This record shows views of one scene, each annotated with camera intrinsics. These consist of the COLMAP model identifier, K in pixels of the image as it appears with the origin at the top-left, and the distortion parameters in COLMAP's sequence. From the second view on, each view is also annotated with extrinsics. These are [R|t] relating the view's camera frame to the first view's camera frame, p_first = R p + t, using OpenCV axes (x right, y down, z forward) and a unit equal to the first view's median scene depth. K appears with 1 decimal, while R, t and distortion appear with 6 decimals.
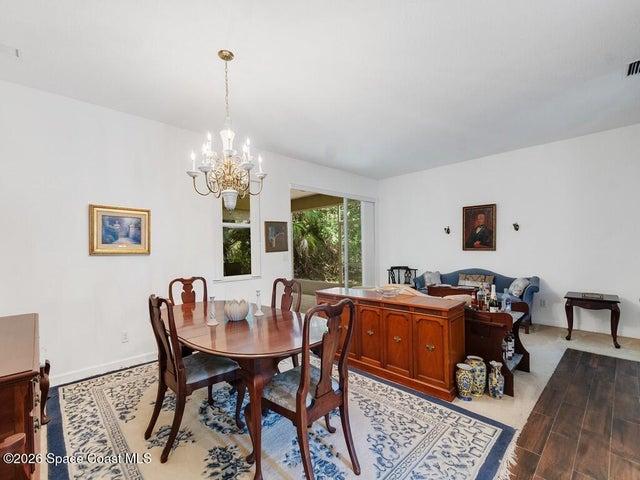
lens RADIAL K [[281.6, 0, 320.0], [0, 281.6, 249.5], [0, 0, 1]] dist [0.007621, -0.001492]
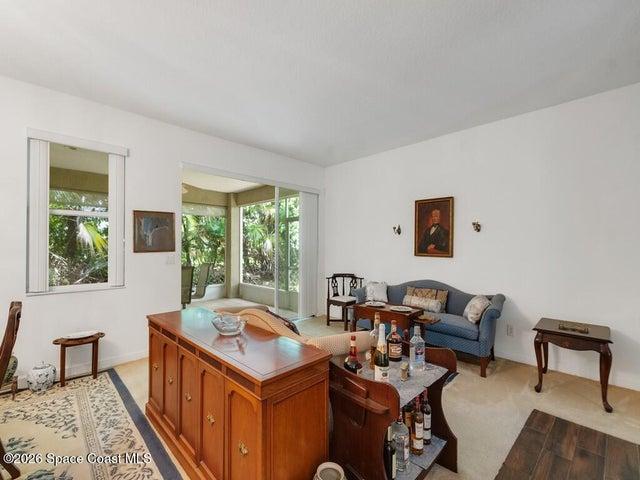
lens RADIAL K [[281.6, 0, 319.6], [0, 281.6, 245.0], [0, 0, 1]] dist [0.007621, -0.001492]
pose [[0.999685, 0.024115, 0.006918, 0.308249], [-0.023996, 0.999571, -0.016774, -0.010089], [-0.007320, 0.016603, 0.999835, 0.287363]]
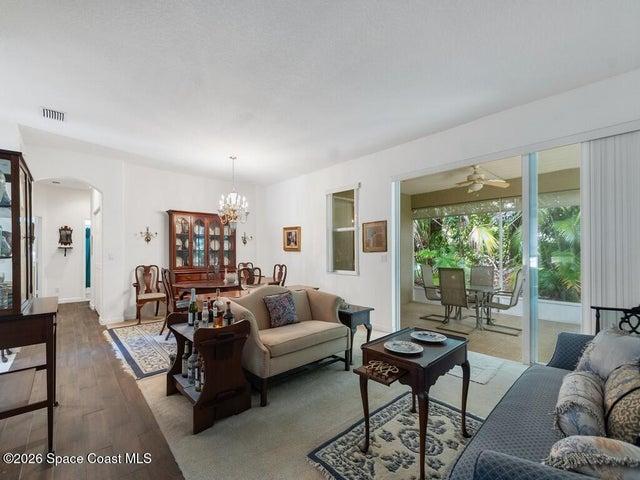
lens RADIAL K [[281.6, 0, 297.1], [0, 281.6, 251.4], [0, 0, 1]] dist [0.007621, -0.001492]
pose [[-0.073142, 0.021590, -0.997088, 0.966560], [-0.005393, 0.999742, 0.022043, -0.016908], [0.997307, 0.006990, -0.073007, 0.901235]]
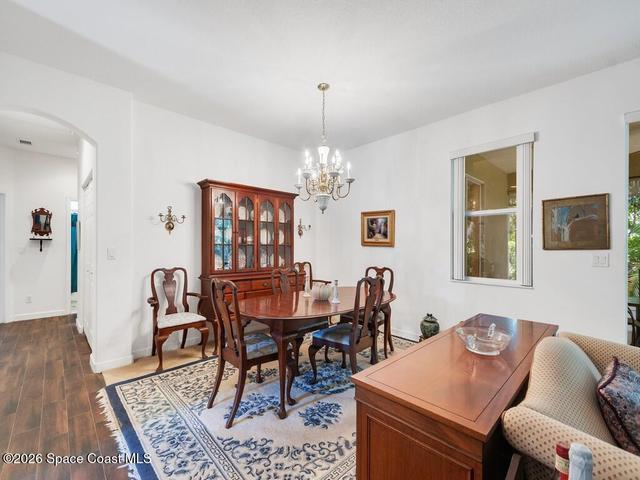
lens RADIAL K [[281.6, 0, 297.4], [0, 281.6, 246.2], [0, 0, 1]] dist [0.007621, -0.001492]
pose [[-0.049807, 0.022520, -0.998505, 0.508510], [-0.012503, 0.999653, 0.023169, -0.006150], [0.998681, 0.013638, -0.049508, 0.523722]]
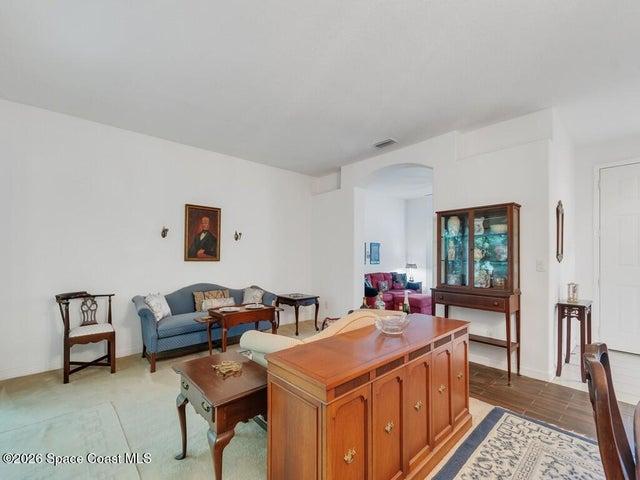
lens RADIAL K [[281.6, 0, 291.5], [0, 281.6, 256.9], [0, 0, 1]] dist [0.007621, -0.001492]
pose [[0.083895, 0.015684, 0.996351, -0.286316], [0.002160, 0.999871, -0.015922, 0.005731], [-0.996472, 0.003488, 0.083850, 0.847058]]
